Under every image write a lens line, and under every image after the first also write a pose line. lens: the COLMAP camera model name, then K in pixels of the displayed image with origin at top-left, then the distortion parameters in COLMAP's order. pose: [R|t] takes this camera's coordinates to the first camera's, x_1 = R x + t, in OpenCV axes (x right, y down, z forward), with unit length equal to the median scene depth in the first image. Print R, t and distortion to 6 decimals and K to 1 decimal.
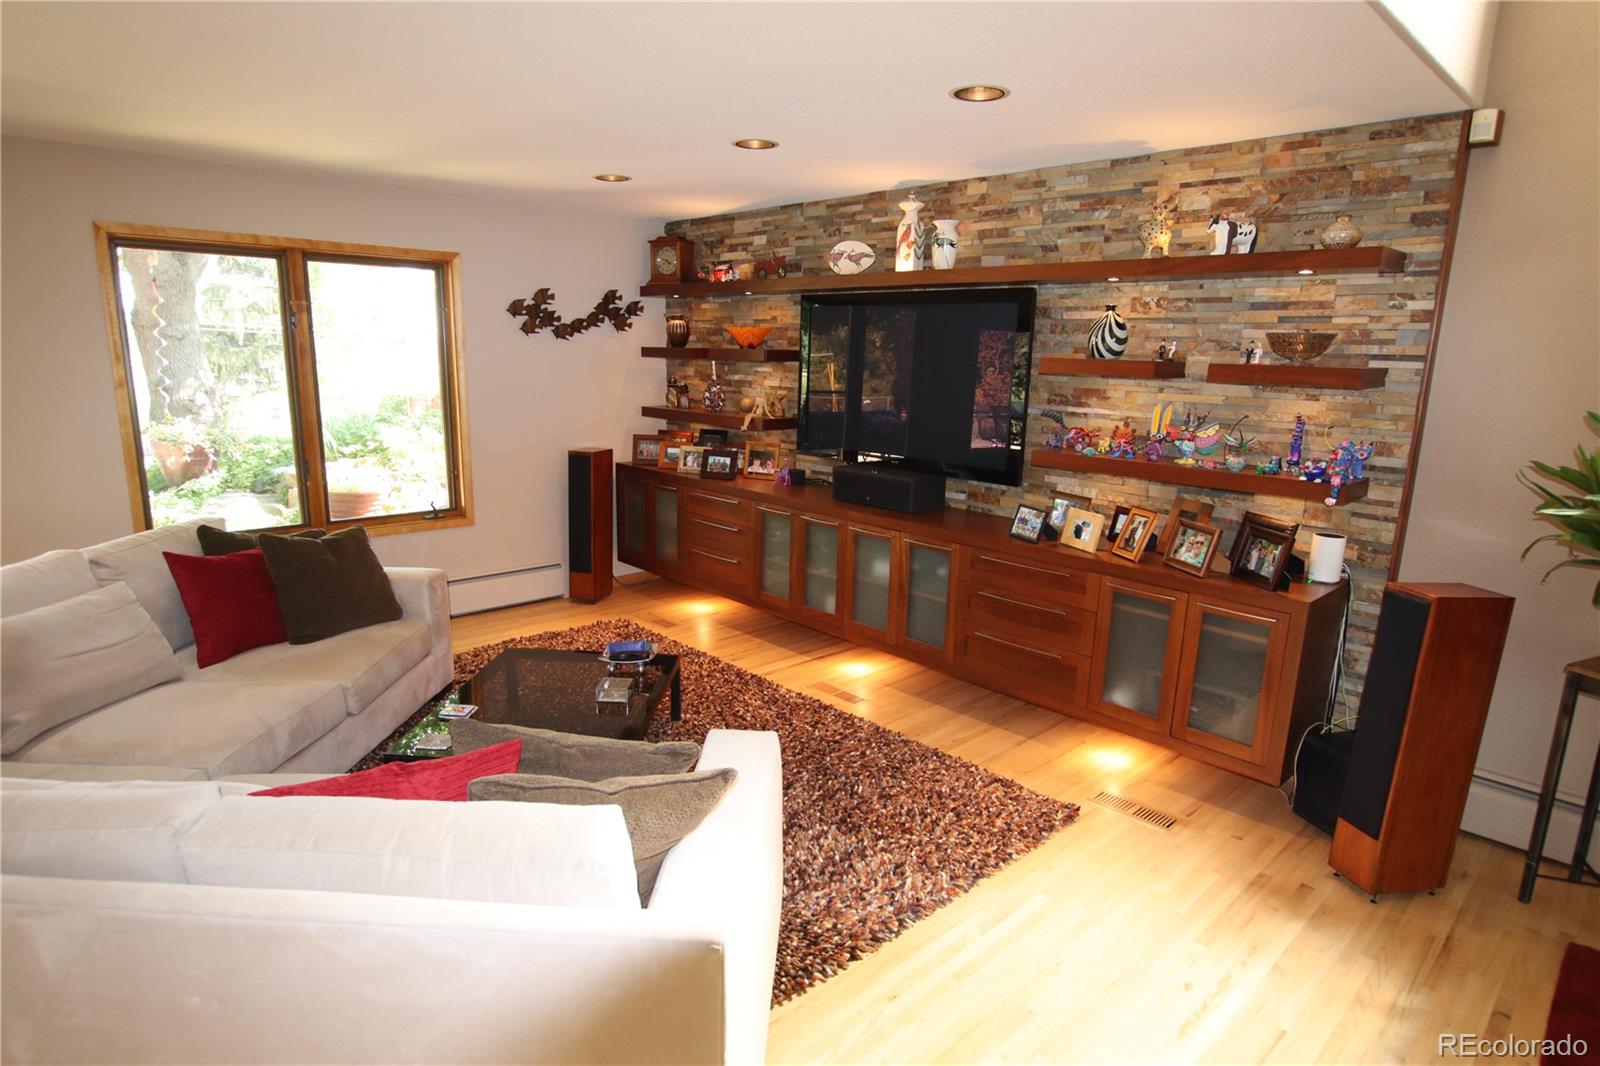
lens RADIAL K [[888.9, 0, 800.0], [0, 888.9, 533.0], [0, 0, 1]] dist [0.000634, 0.000013]
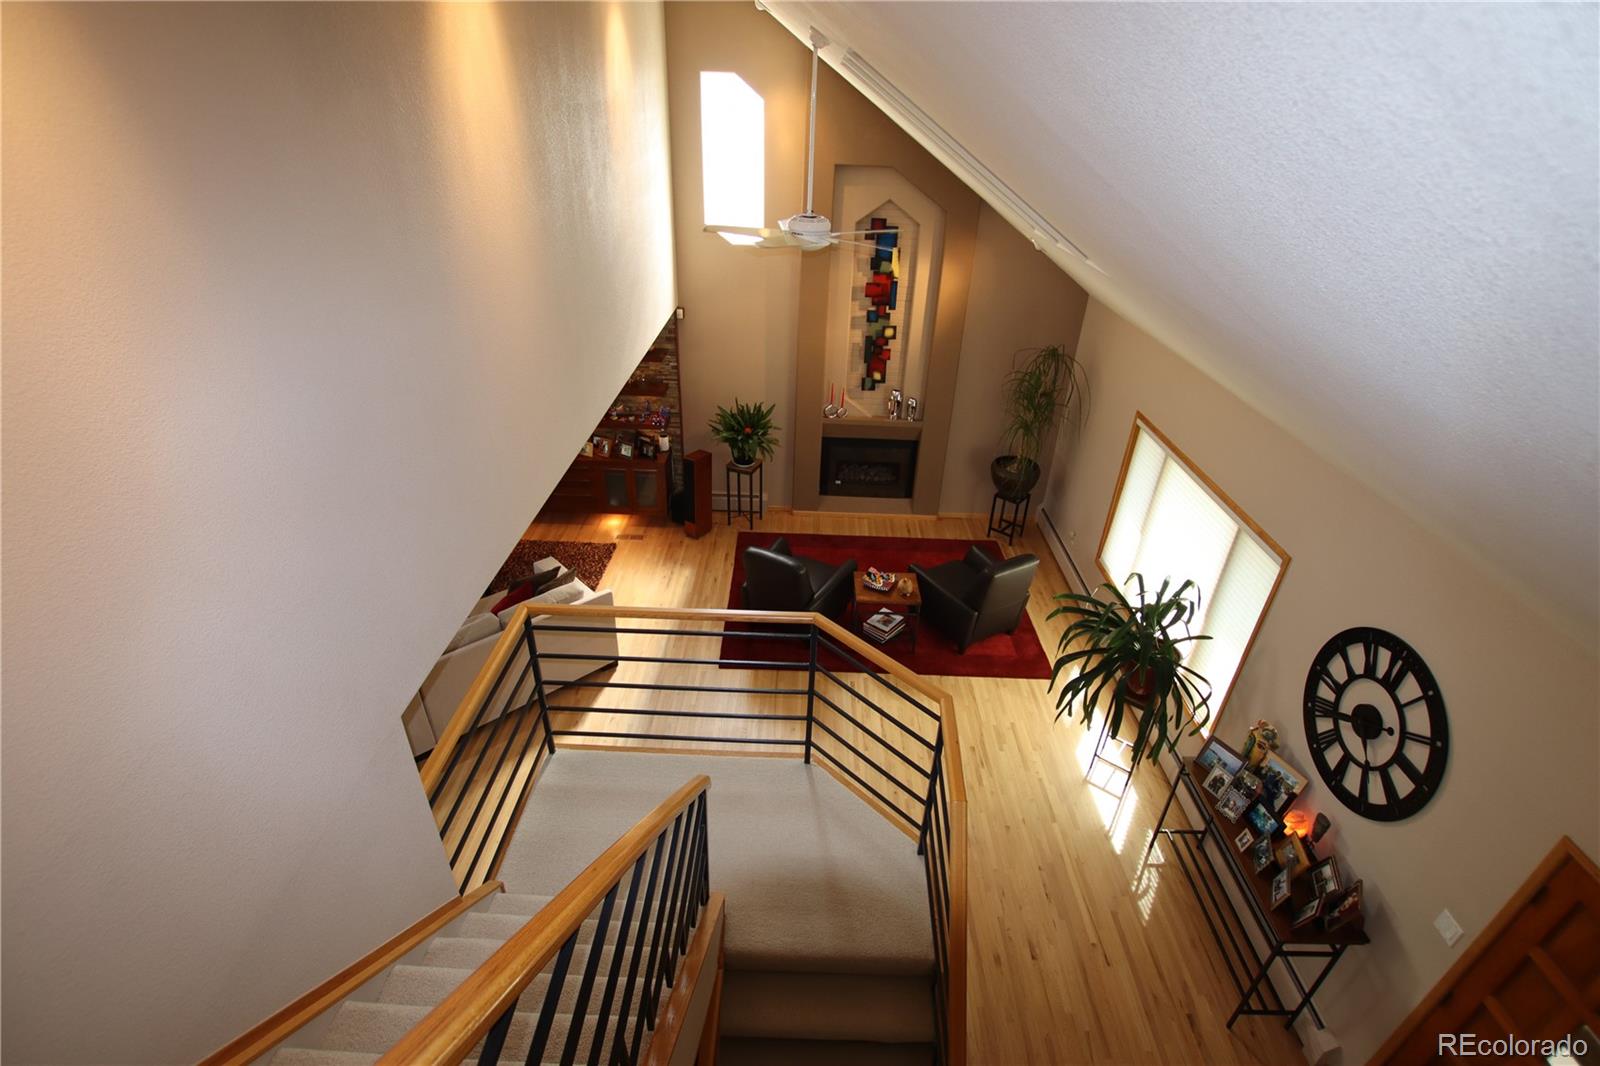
lens RADIAL K [[735.3, 0, 800.0], [0, 735.3, 533.0], [0, 0, 1]] dist [0.000742, -0.000027]
pose [[0.711633, -0.357684, 0.604683, -0.782886], [0.140075, 0.915651, 0.376778, -0.613596], [-0.688446, -0.183427, 0.701710, -1.262623]]
